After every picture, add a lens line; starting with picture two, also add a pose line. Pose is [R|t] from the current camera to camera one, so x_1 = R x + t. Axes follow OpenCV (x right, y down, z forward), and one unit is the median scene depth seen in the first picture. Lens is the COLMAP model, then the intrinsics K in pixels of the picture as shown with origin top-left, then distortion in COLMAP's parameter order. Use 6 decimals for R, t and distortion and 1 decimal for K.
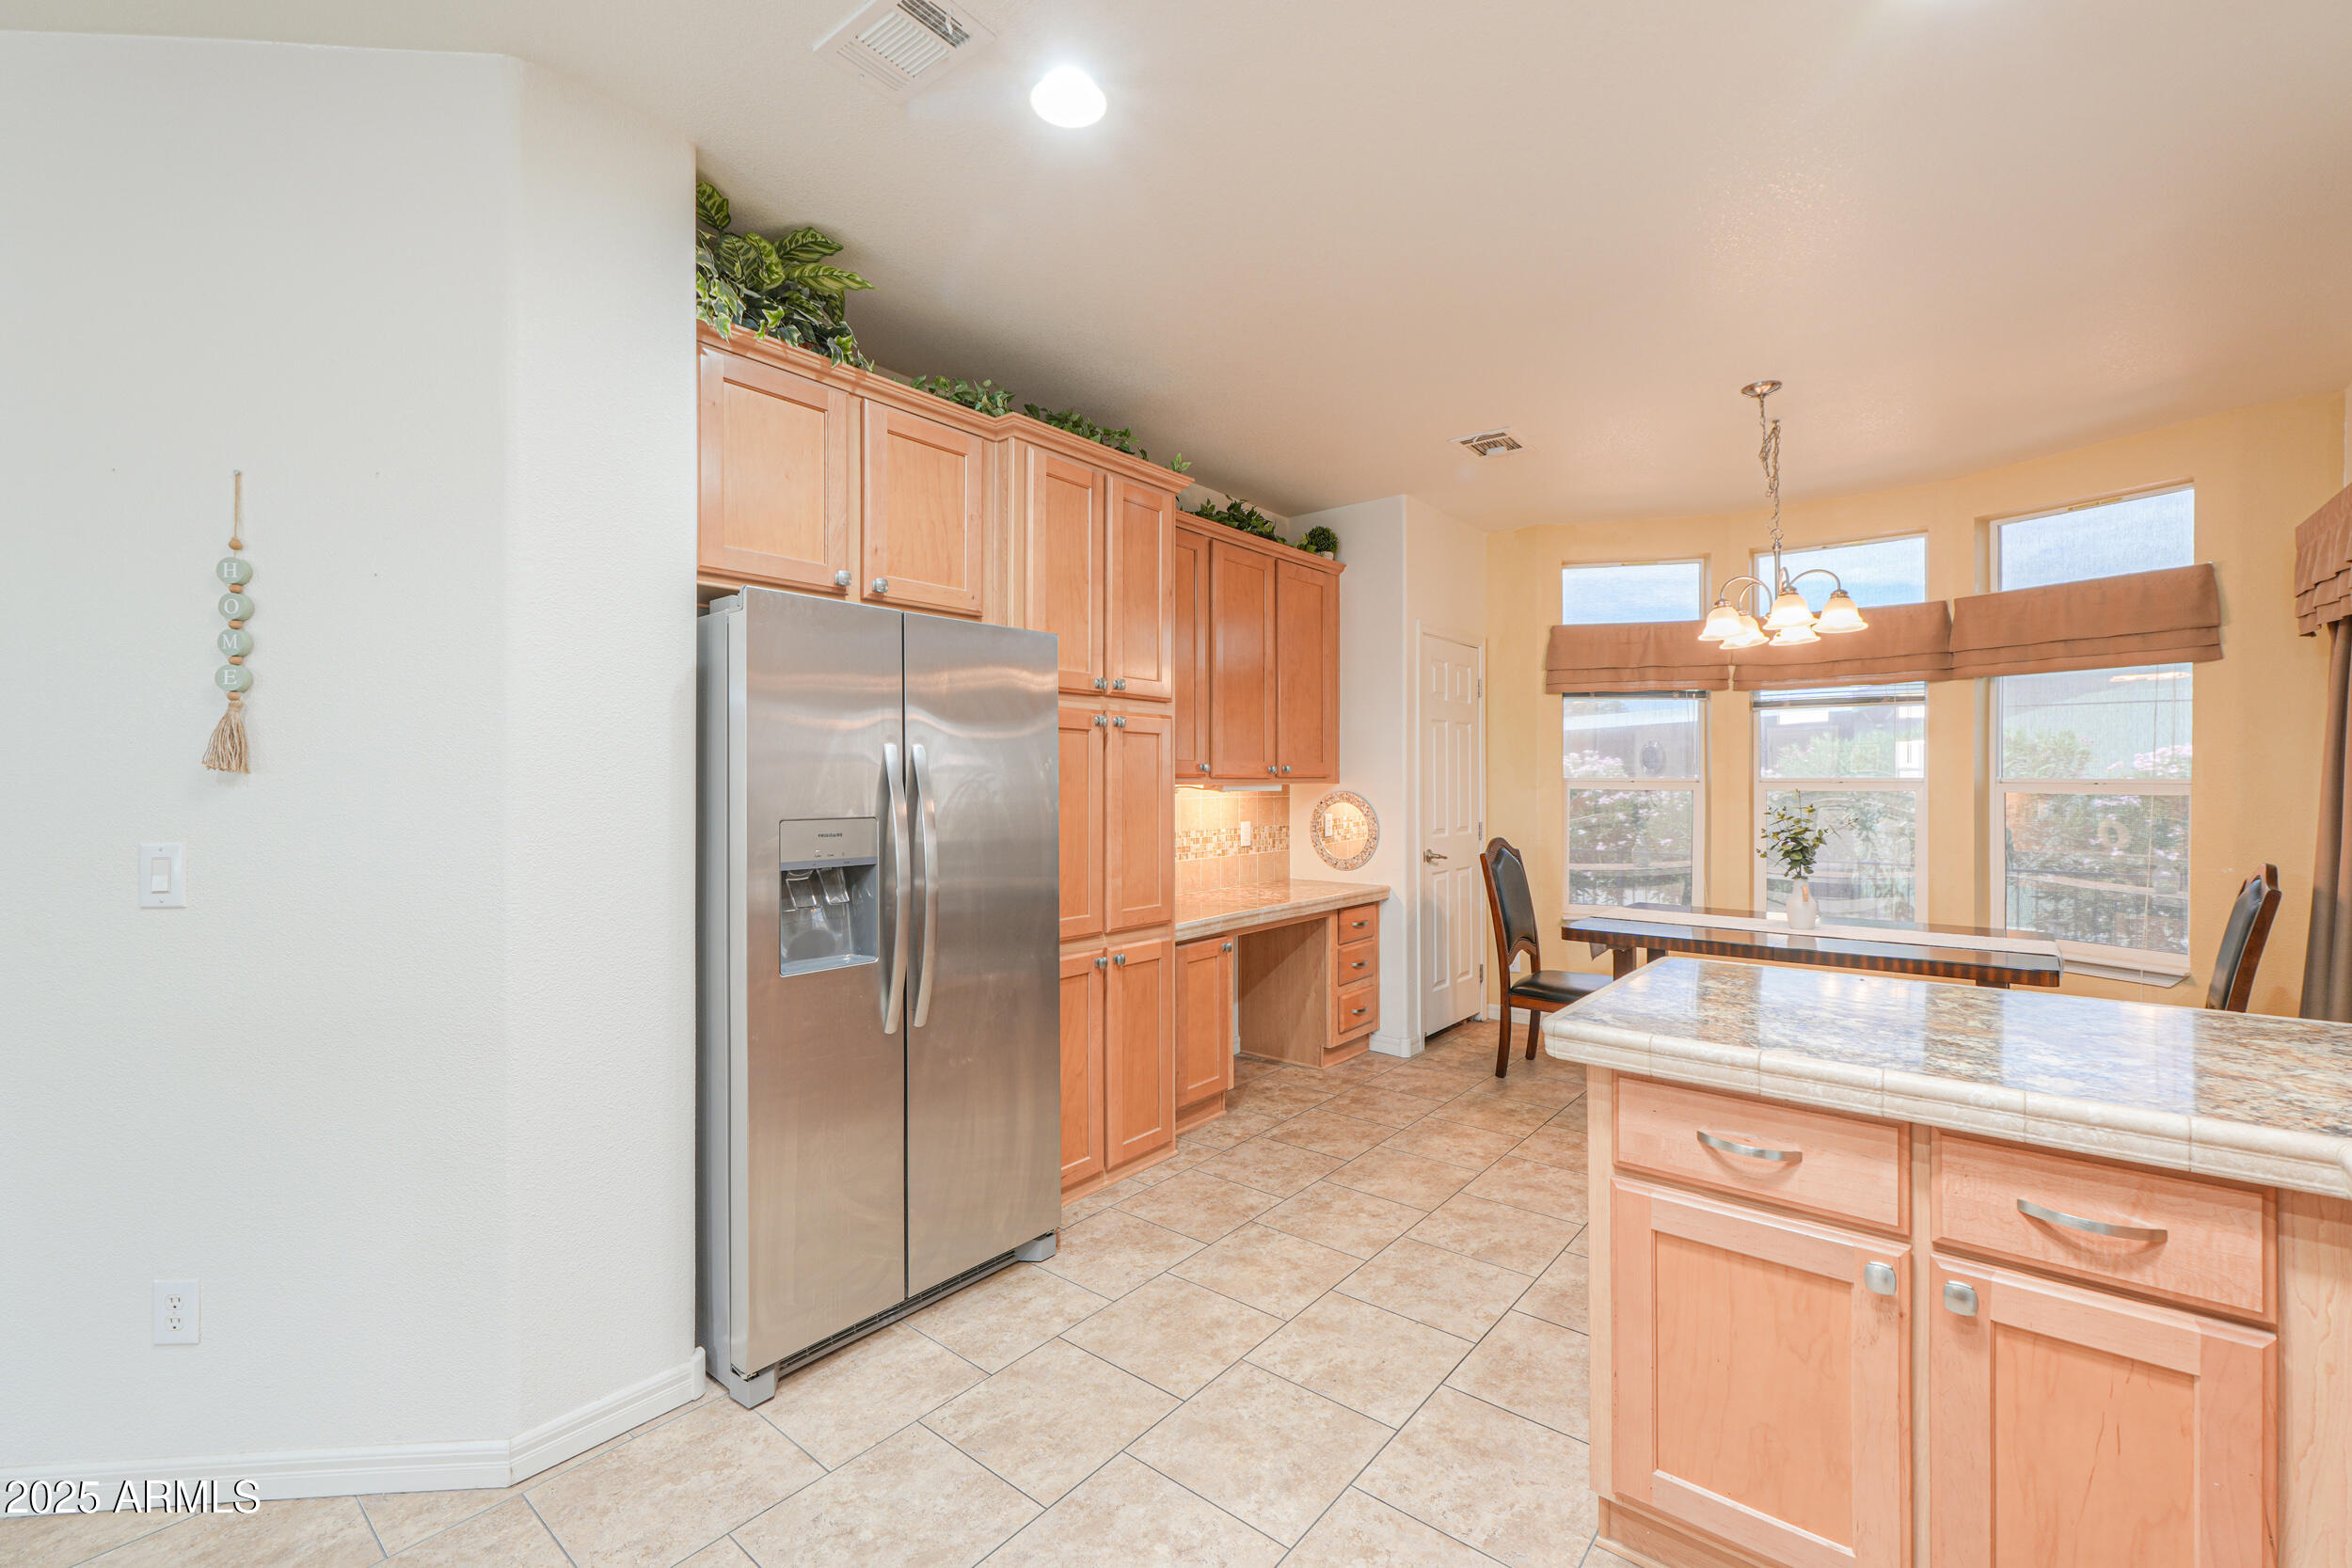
lens RADIAL K [[988.2, 0, 1184.1], [0, 988.2, 780.1], [0, 0, 1]] dist [-0.001208, 0.001380]
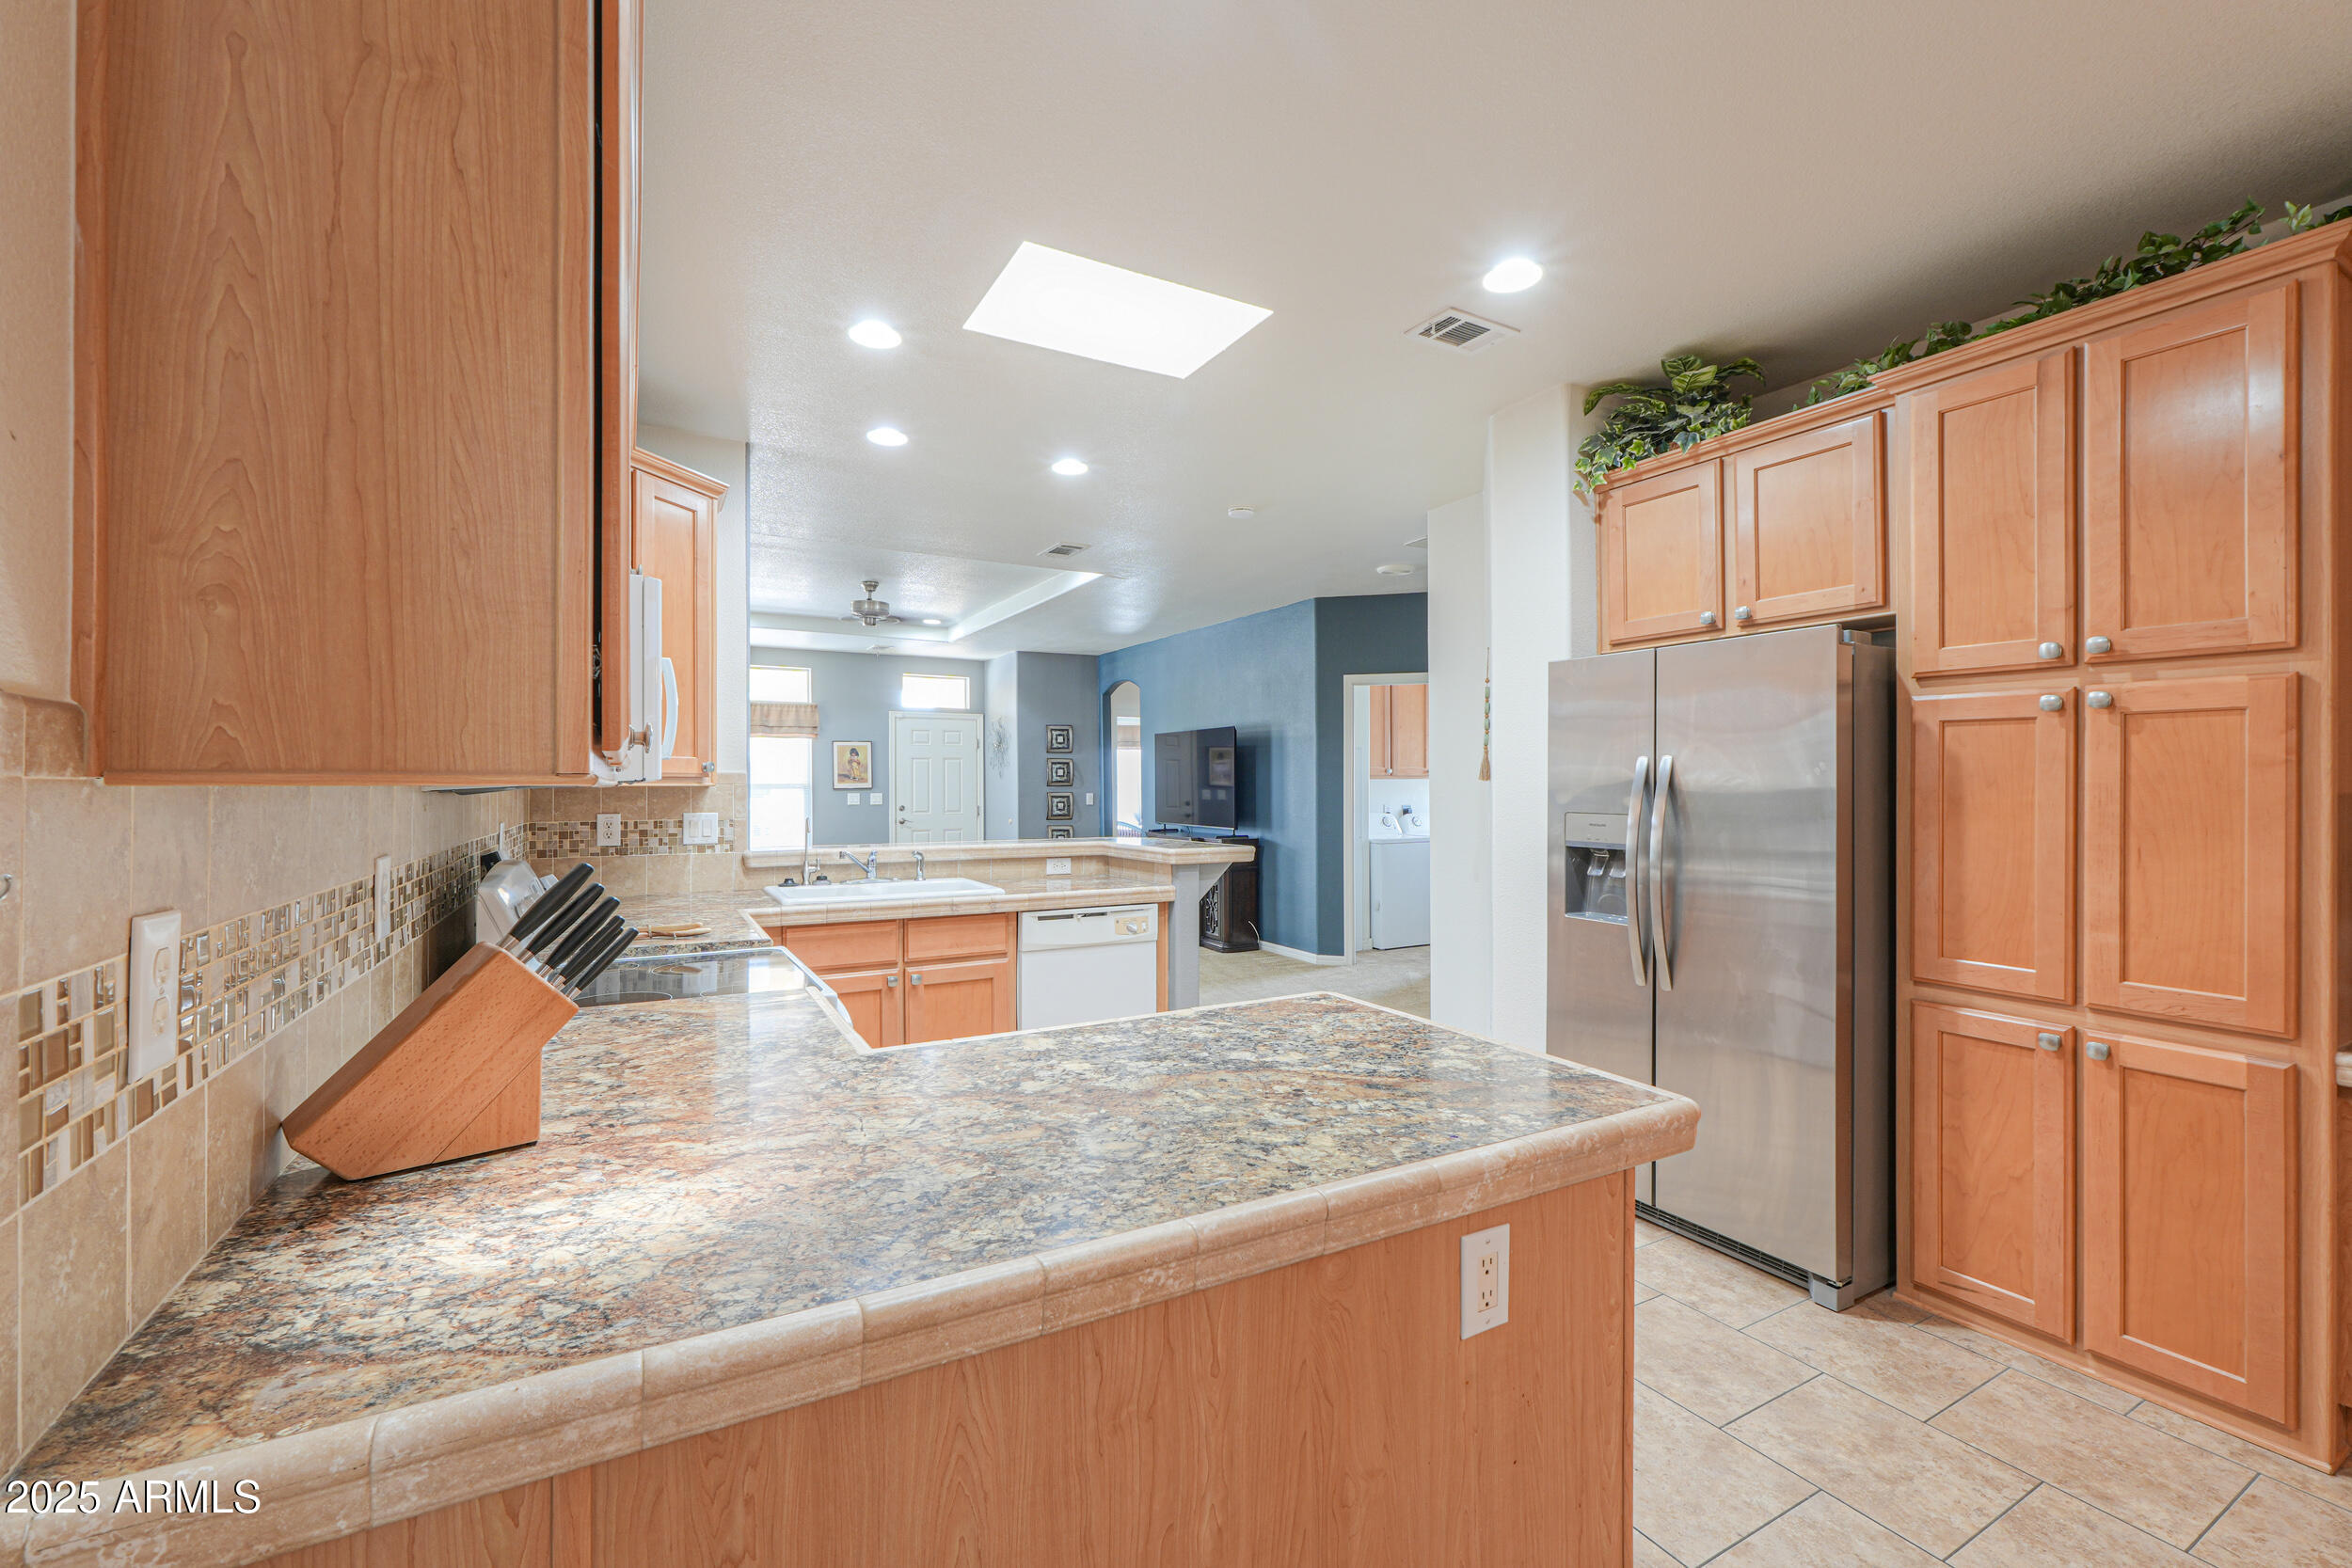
lens RADIAL K [[988.2, 0, 1205.5], [0, 988.2, 797.3], [0, 0, 1]] dist [-0.001208, 0.001380]
pose [[-0.351375, 0.014906, -0.936116, 0.781365], [-0.000611, 0.999869, 0.016151, -0.003396], [0.936235, 0.006247, -0.351320, 0.663409]]
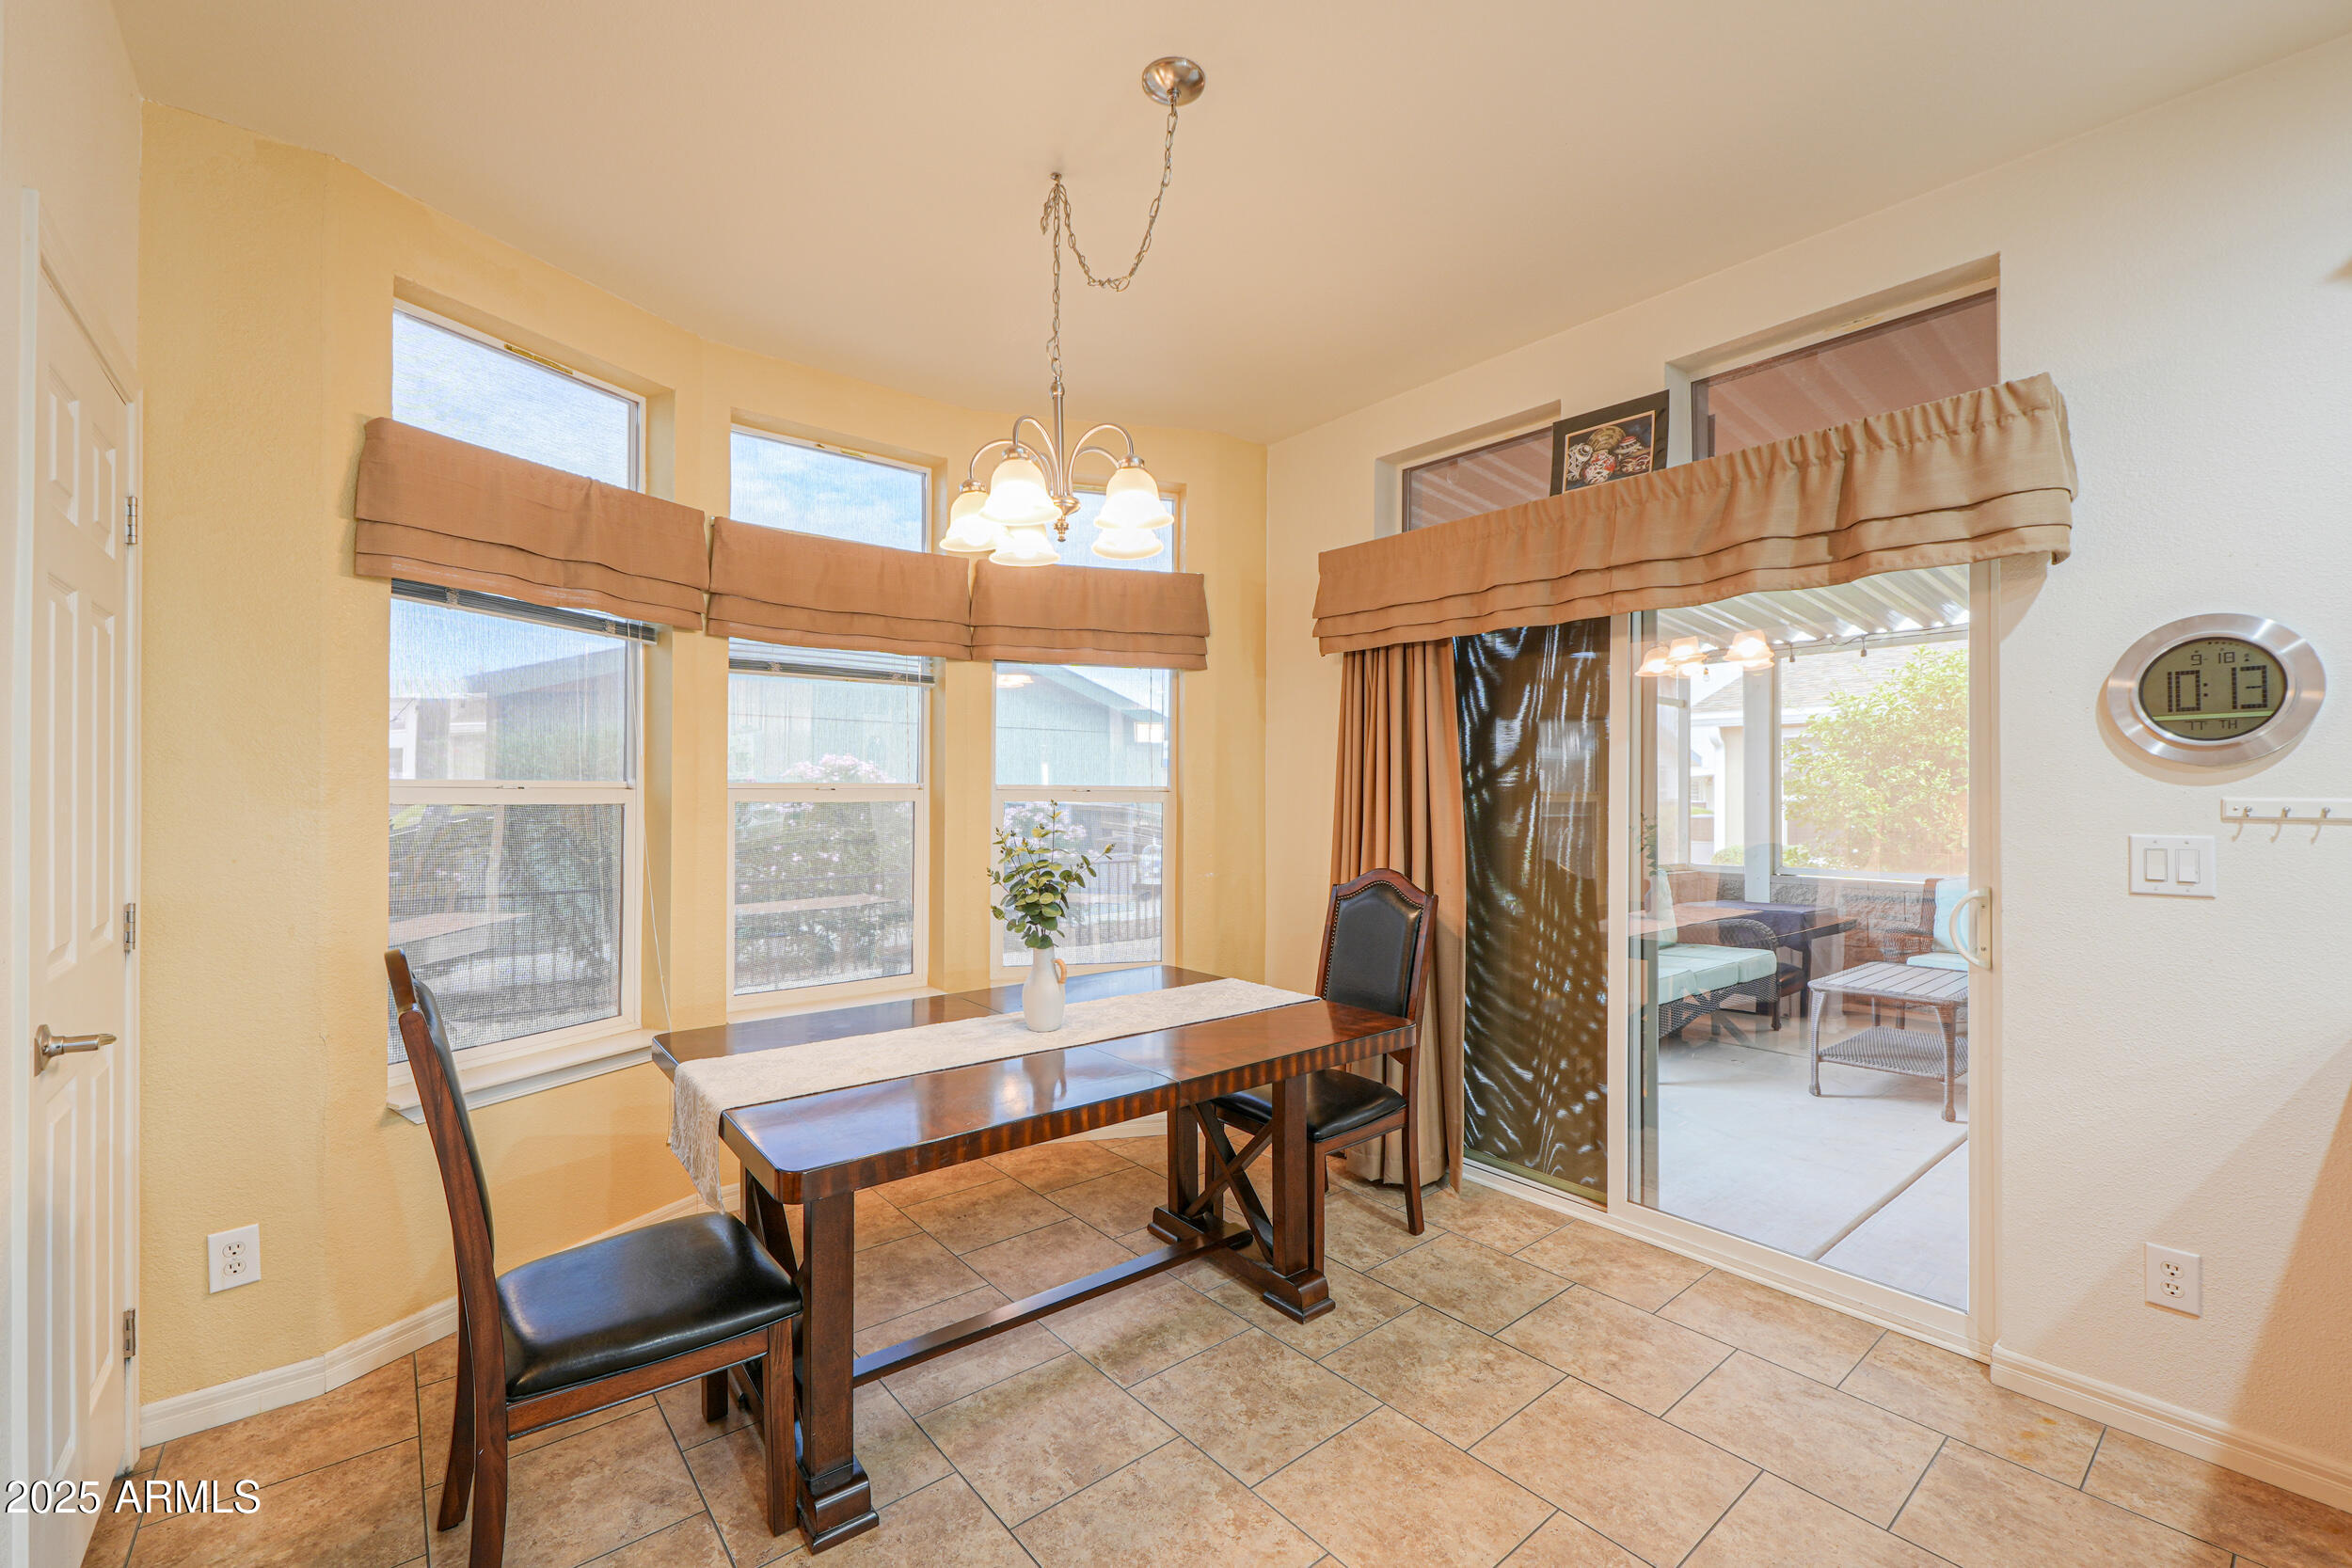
lens RADIAL K [[988.2, 0, 1181.5], [0, 988.2, 784.7], [0, 0, 1]] dist [-0.001208, 0.001380]
pose [[0.204026, 0.004525, 0.978955, 0.052631], [-0.002108, 0.999989, -0.004183, 0.002535], [-0.978963, -0.001210, 0.204033, 0.949551]]
